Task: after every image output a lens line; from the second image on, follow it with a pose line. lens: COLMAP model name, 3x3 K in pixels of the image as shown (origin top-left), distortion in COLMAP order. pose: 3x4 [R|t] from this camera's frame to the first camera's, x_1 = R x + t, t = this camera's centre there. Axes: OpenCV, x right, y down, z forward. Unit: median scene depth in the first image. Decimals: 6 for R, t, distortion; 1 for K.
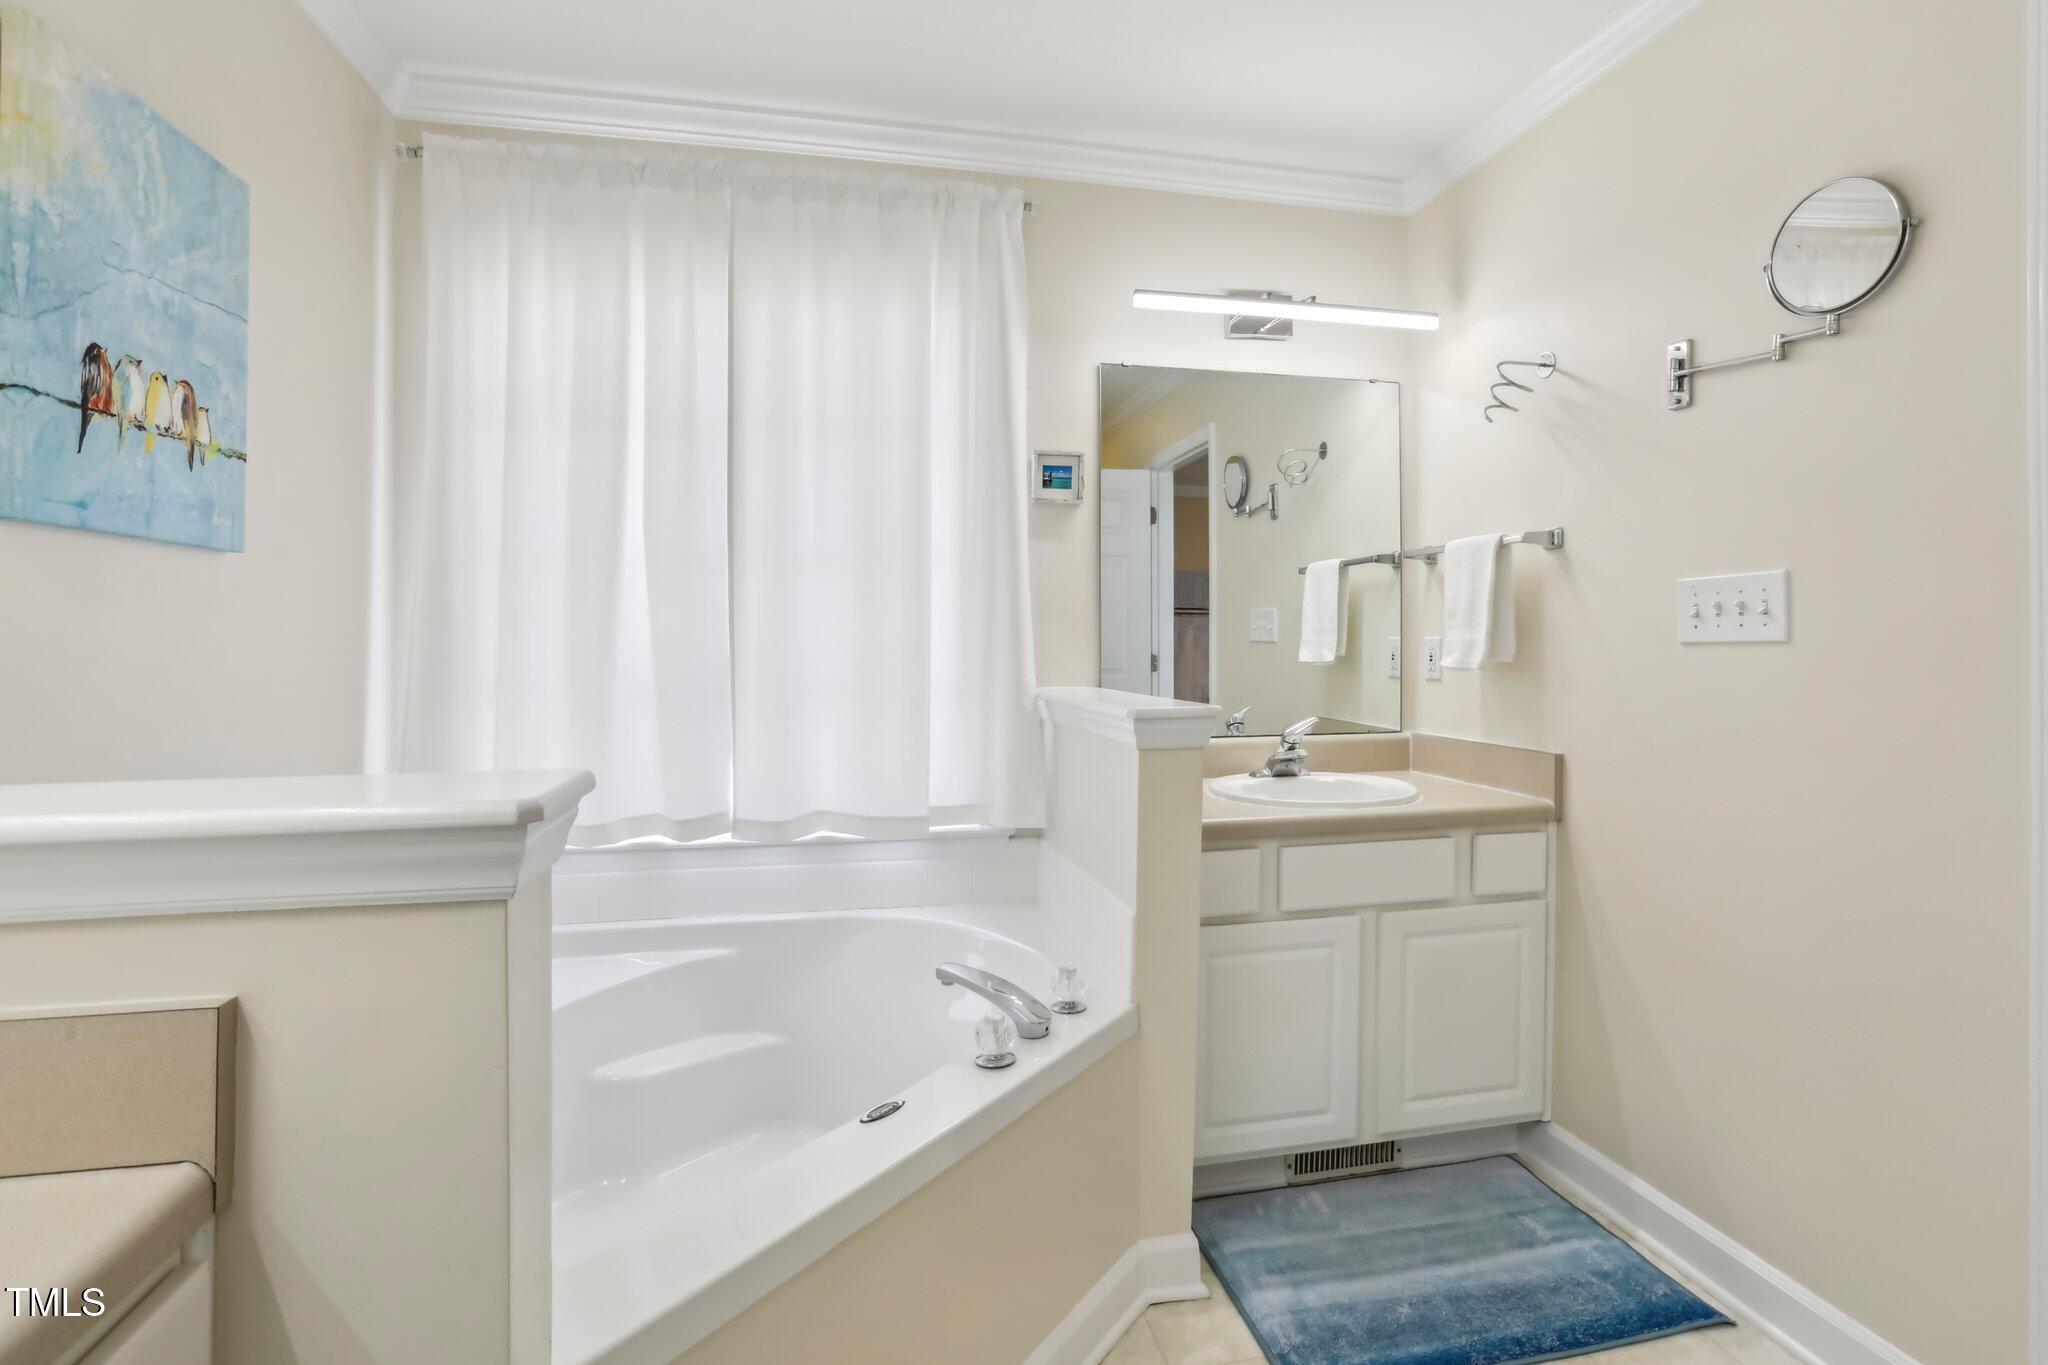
lens RADIAL K [[961.5, 0, 1015.3], [0, 961.5, 637.7], [0, 0, 1]] dist [-0.023380, 0.013585]
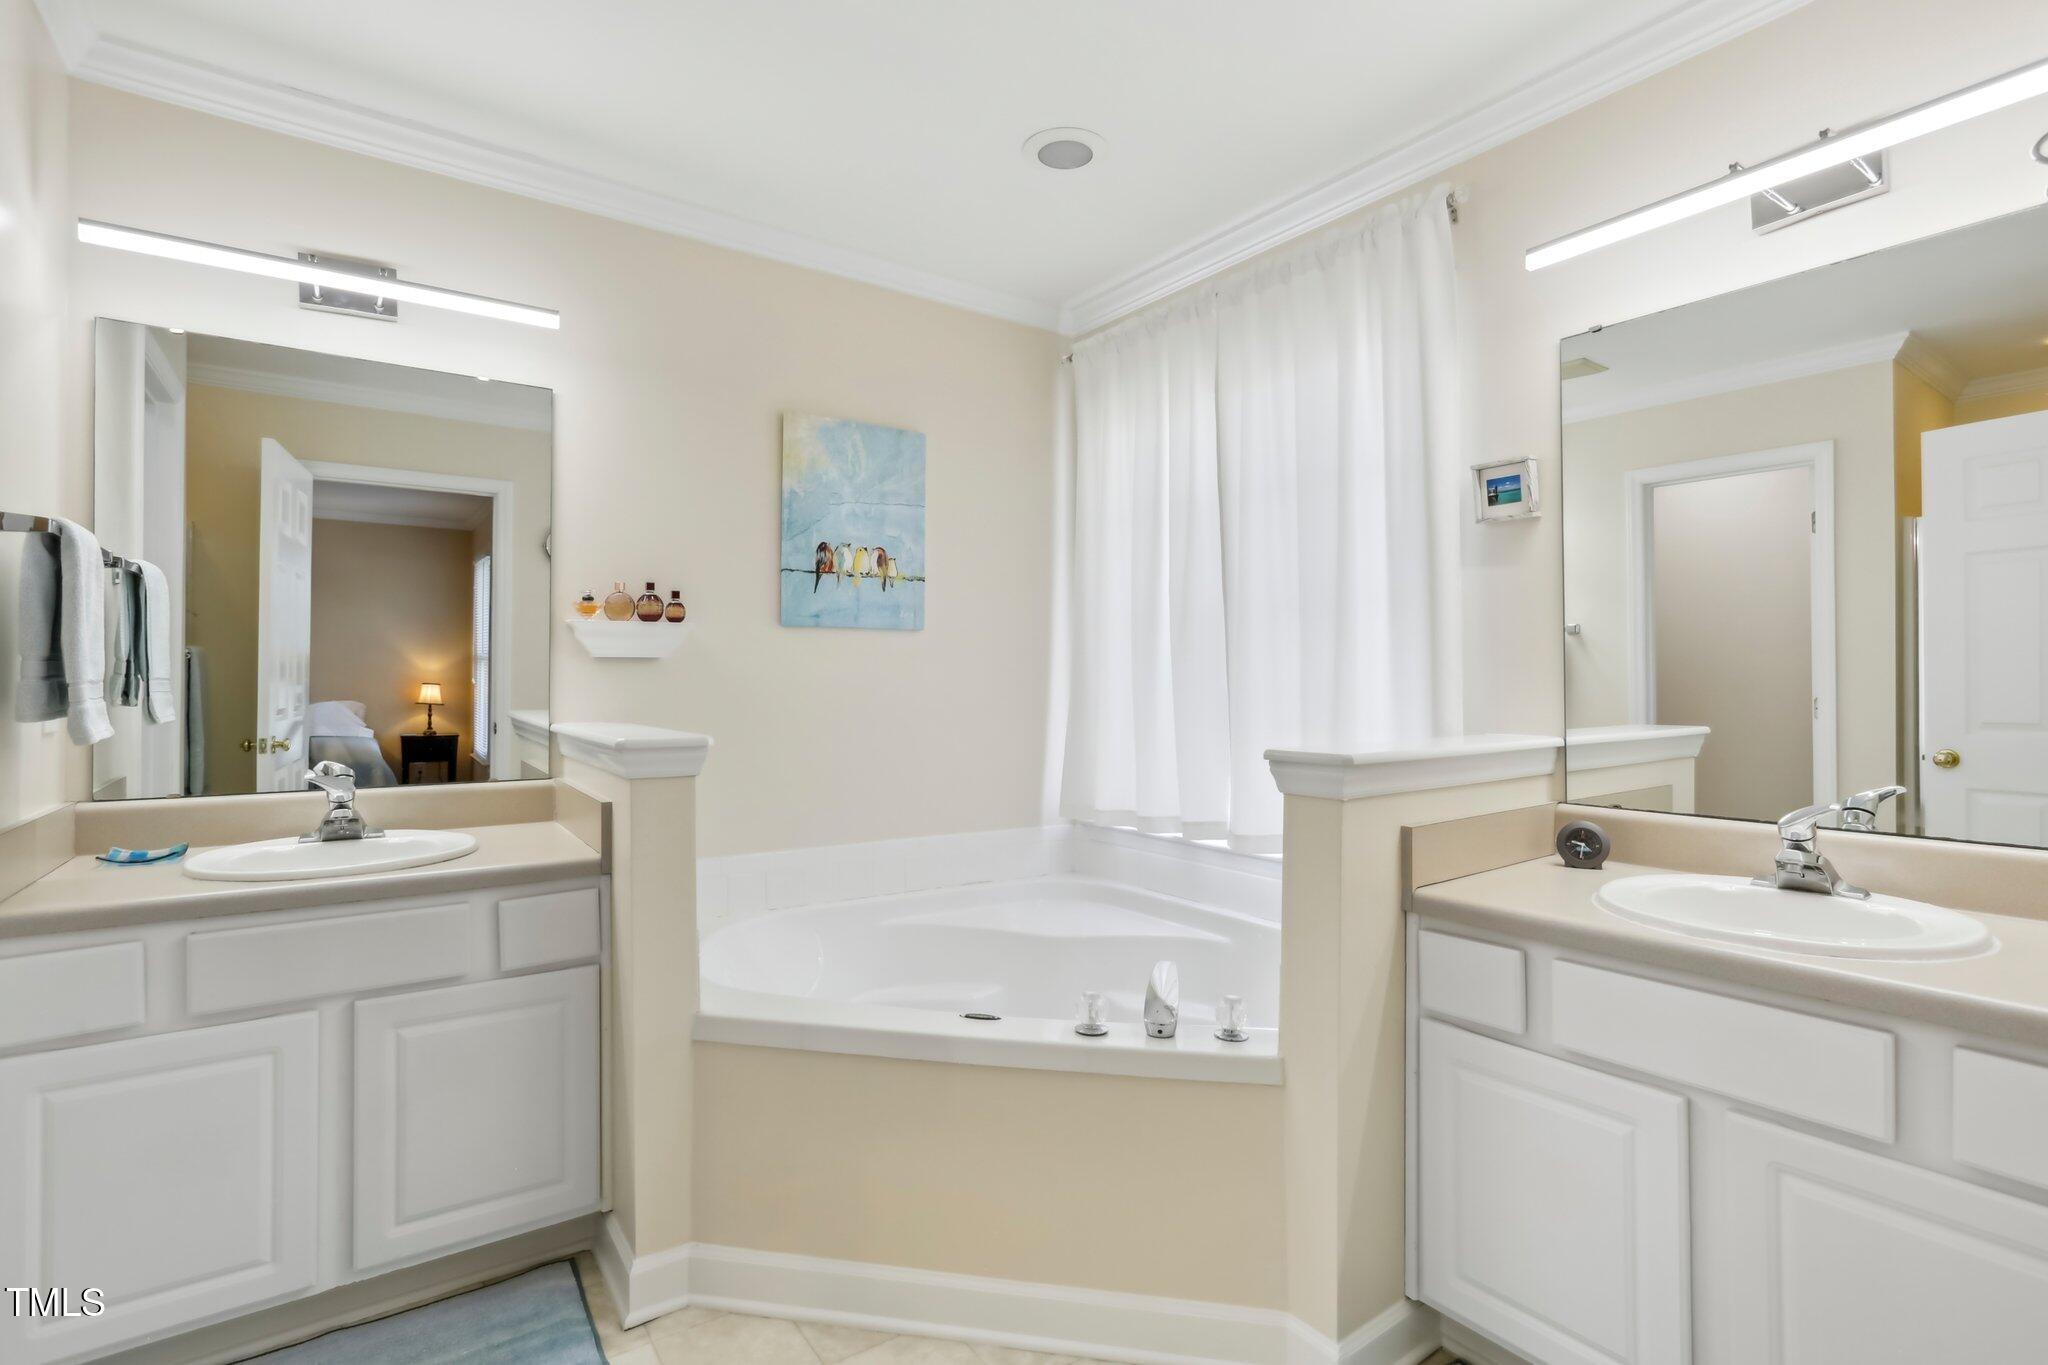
lens RADIAL K [[961.5, 0, 1029.4], [0, 961.5, 671.3], [0, 0, 1]] dist [-0.023380, 0.013585]
pose [[0.415759, -0.002495, -0.909471, 1.022007], [-0.003738, 0.999983, -0.004452, -0.000670], [0.909467, 0.005250, 0.415743, 0.414372]]
